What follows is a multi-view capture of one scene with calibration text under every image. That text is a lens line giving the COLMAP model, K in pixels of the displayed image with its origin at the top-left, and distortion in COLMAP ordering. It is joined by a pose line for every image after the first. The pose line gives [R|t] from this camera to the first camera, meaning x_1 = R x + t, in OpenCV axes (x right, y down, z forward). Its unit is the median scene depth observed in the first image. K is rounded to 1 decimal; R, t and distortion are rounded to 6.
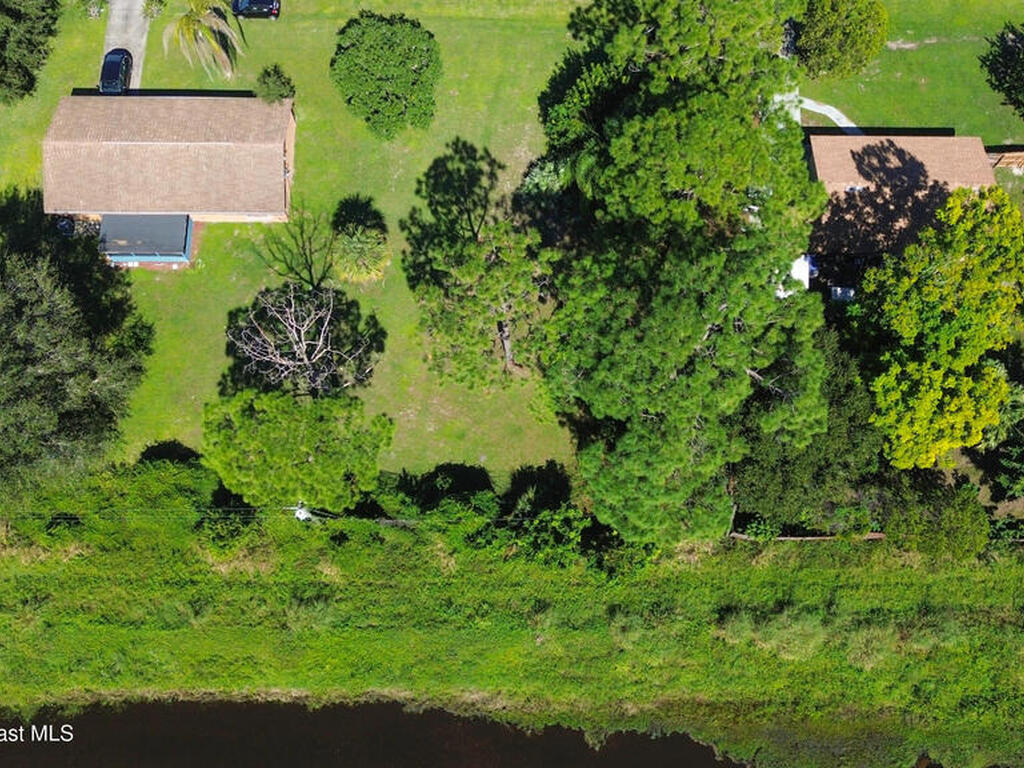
lens RADIAL K [[1016.7, 0, 544.8], [0, 1016.7, 386.3], [0, 0, 1]] dist [0.050180, 0.000000]
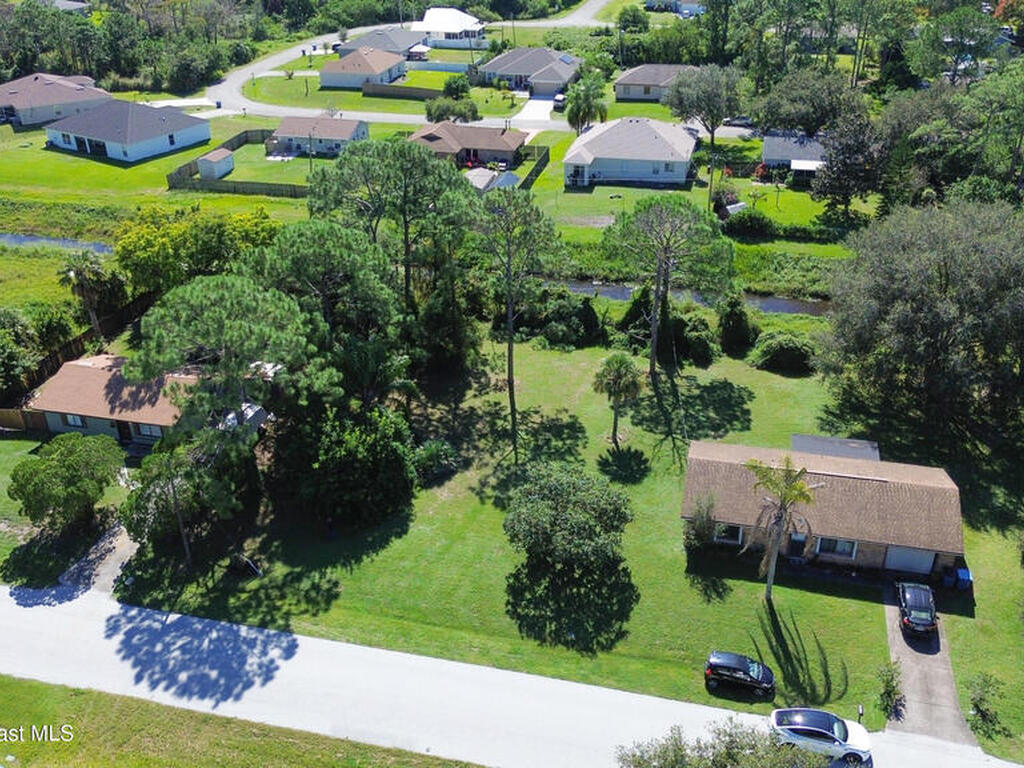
lens RADIAL K [[968.6, 0, 521.0], [0, 968.6, 392.9], [0, 0, 1]] dist [0.052656, 0.000000]
pose [[-0.972888, -0.106919, 0.205078, -0.294755], [0.223847, -0.212389, 0.951201, -1.168930], [-0.058145, 0.971318, 0.230564, 0.774544]]
